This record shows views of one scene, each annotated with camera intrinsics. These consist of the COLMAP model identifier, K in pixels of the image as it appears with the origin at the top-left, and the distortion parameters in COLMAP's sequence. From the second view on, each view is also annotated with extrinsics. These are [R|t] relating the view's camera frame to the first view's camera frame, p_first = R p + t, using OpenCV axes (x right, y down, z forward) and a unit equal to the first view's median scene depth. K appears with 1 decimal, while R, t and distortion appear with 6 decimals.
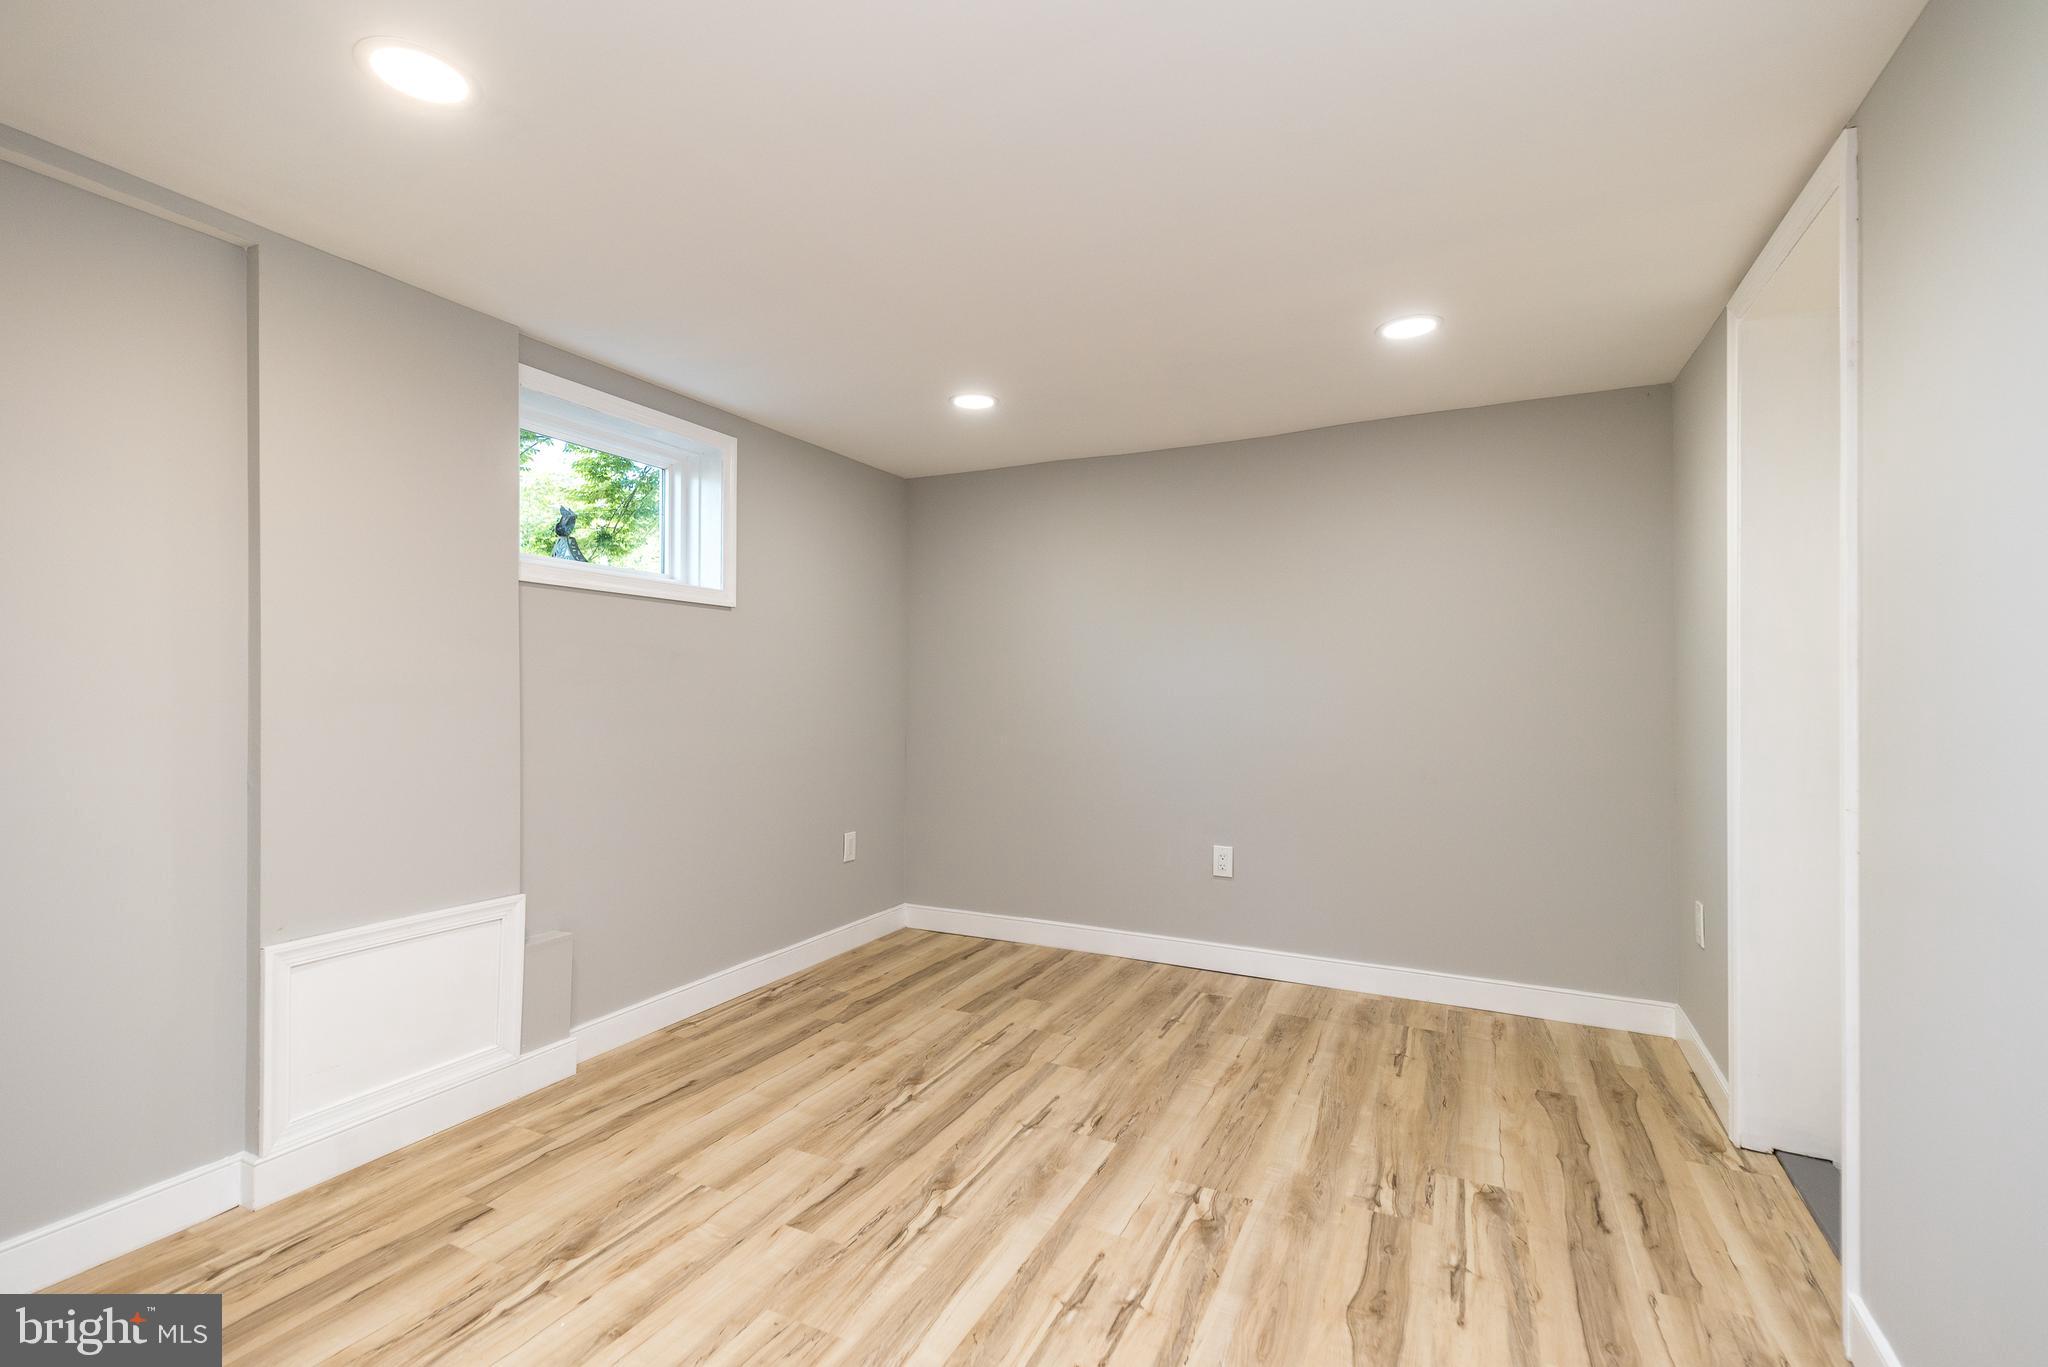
lens RADIAL K [[898.7, 0, 1027.0], [0, 898.7, 688.5], [0, 0, 1]] dist [0.007999, -0.000249]
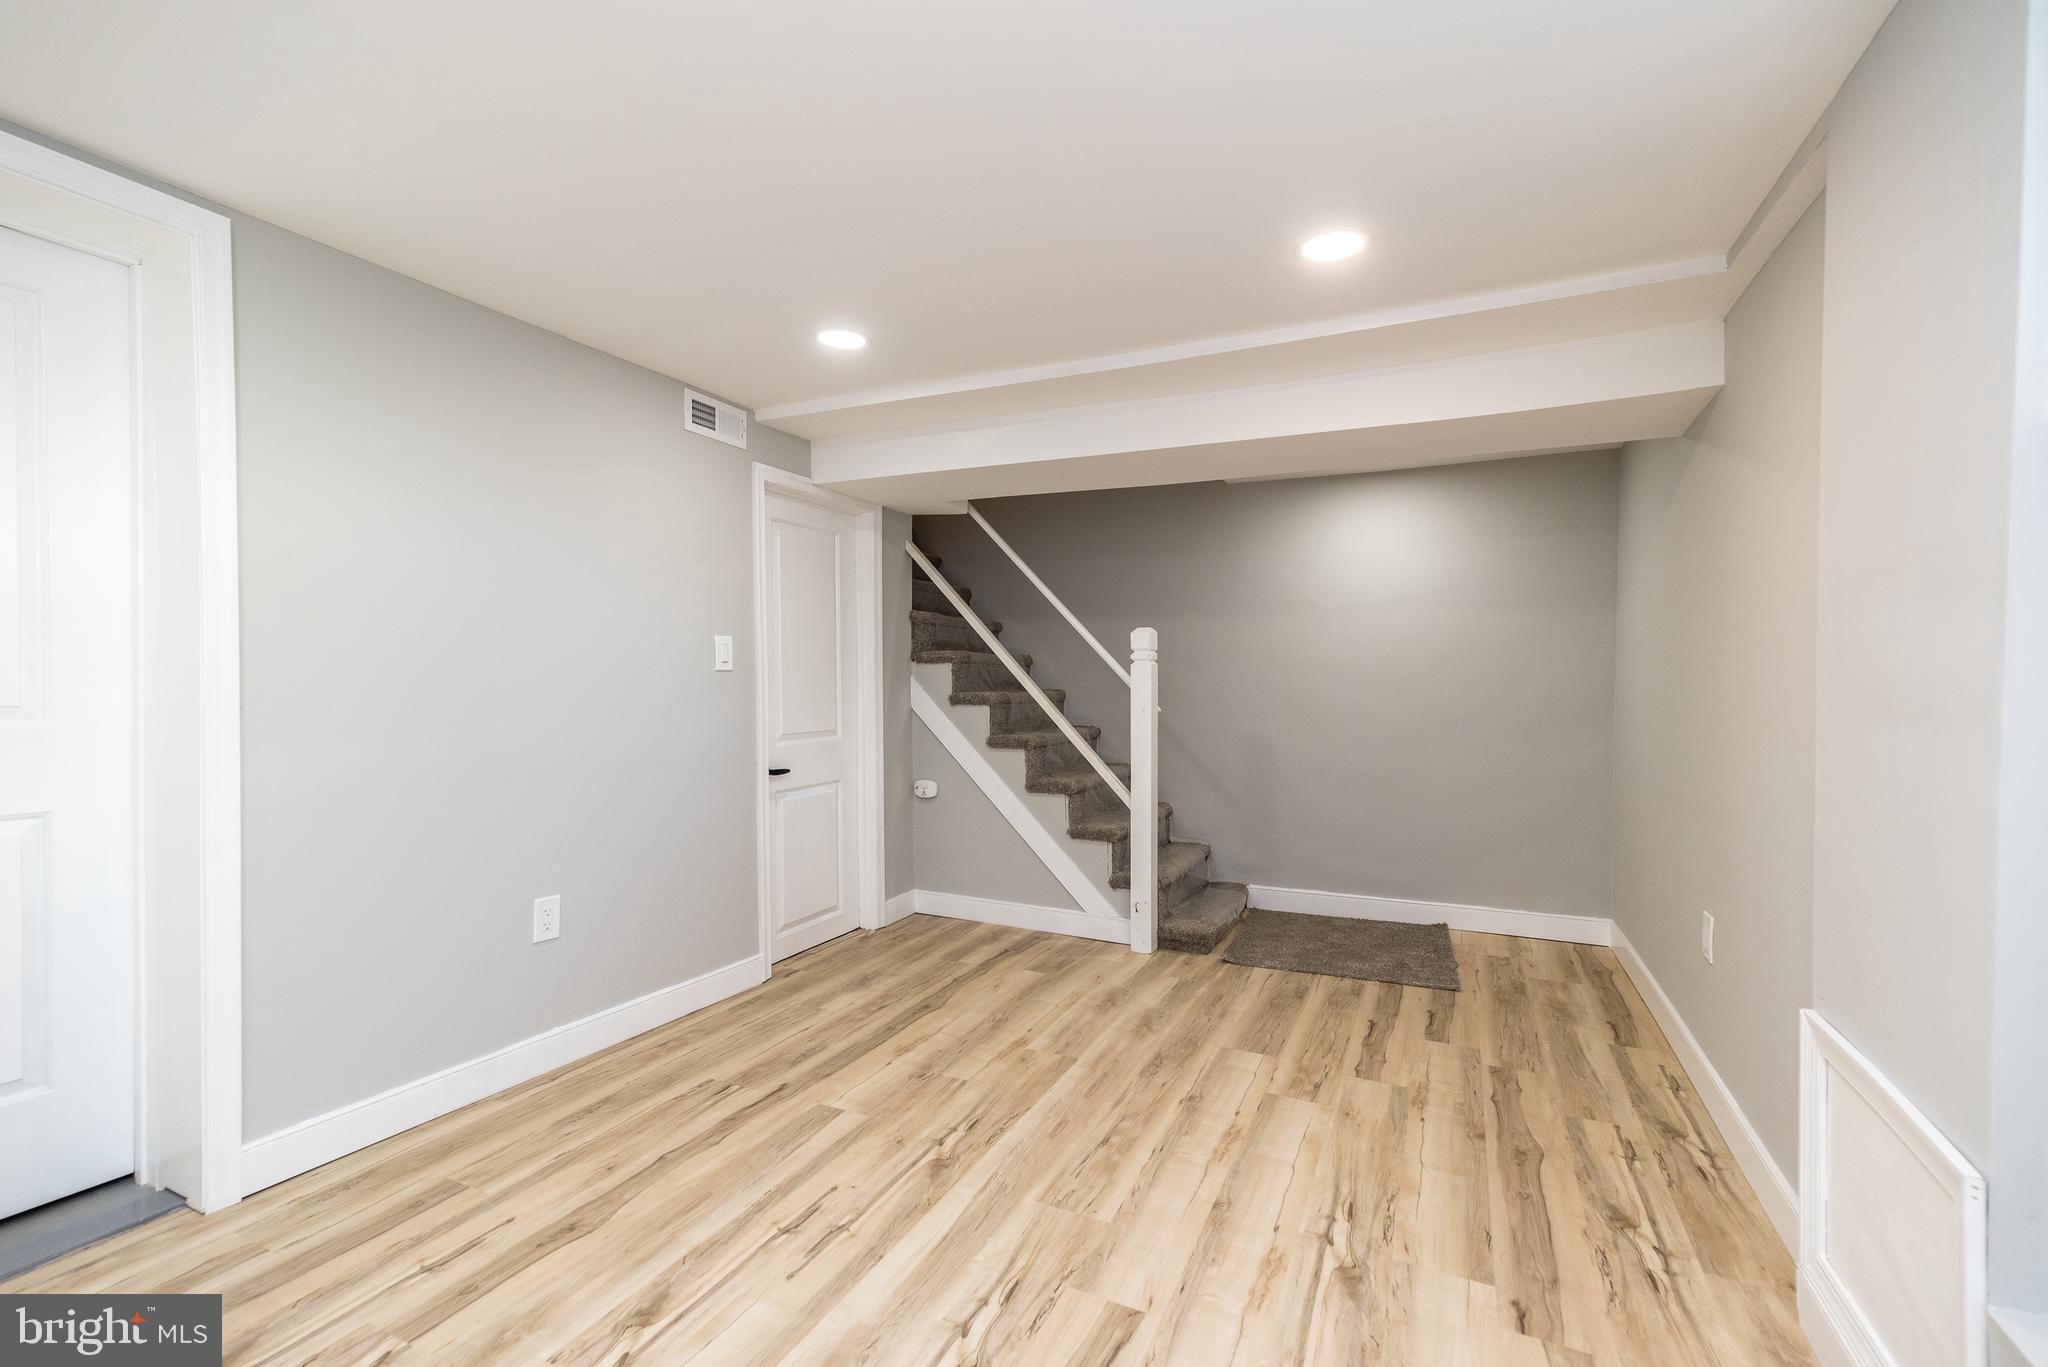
lens RADIAL K [[898.7, 0, 1027.0], [0, 898.7, 688.5], [0, 0, 1]] dist [0.007999, -0.000249]
pose [[-0.999913, -0.008866, -0.009793, -0.143086], [-0.008976, 0.999896, 0.011252, -0.001200], [0.009693, 0.011339, -0.999889, 1.838207]]
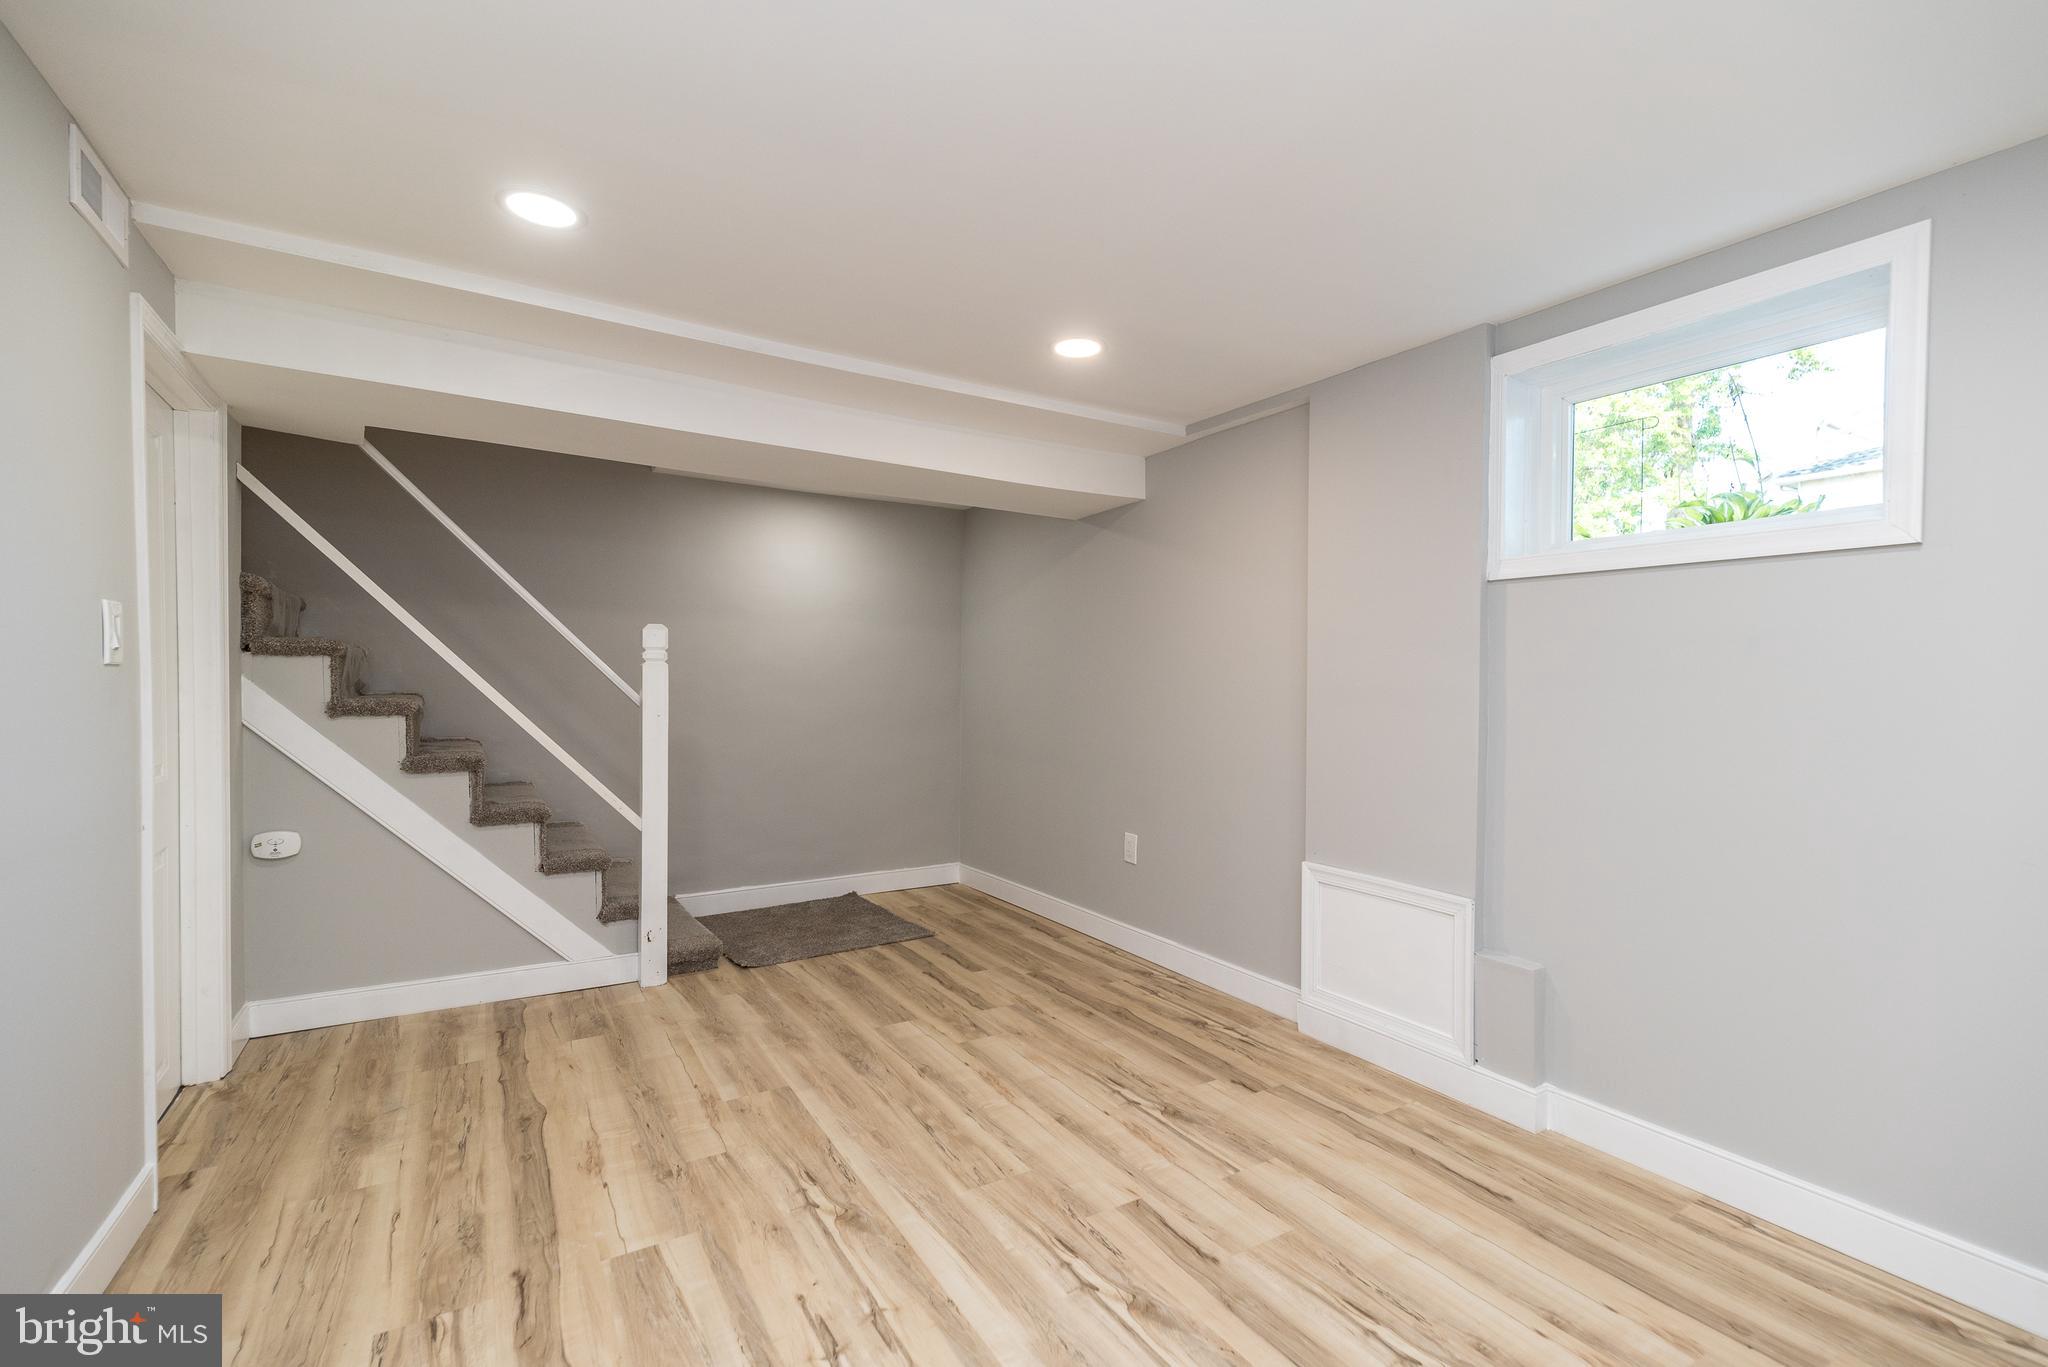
lens RADIAL K [[898.7, 0, 1027.0], [0, 898.7, 688.5], [0, 0, 1]] dist [0.007999, -0.000249]
pose [[-0.531409, -0.005193, -0.847100, 0.691758], [-0.011470, 0.999934, 0.001065, 0.002020], [0.847038, 0.010282, -0.531433, 1.437014]]
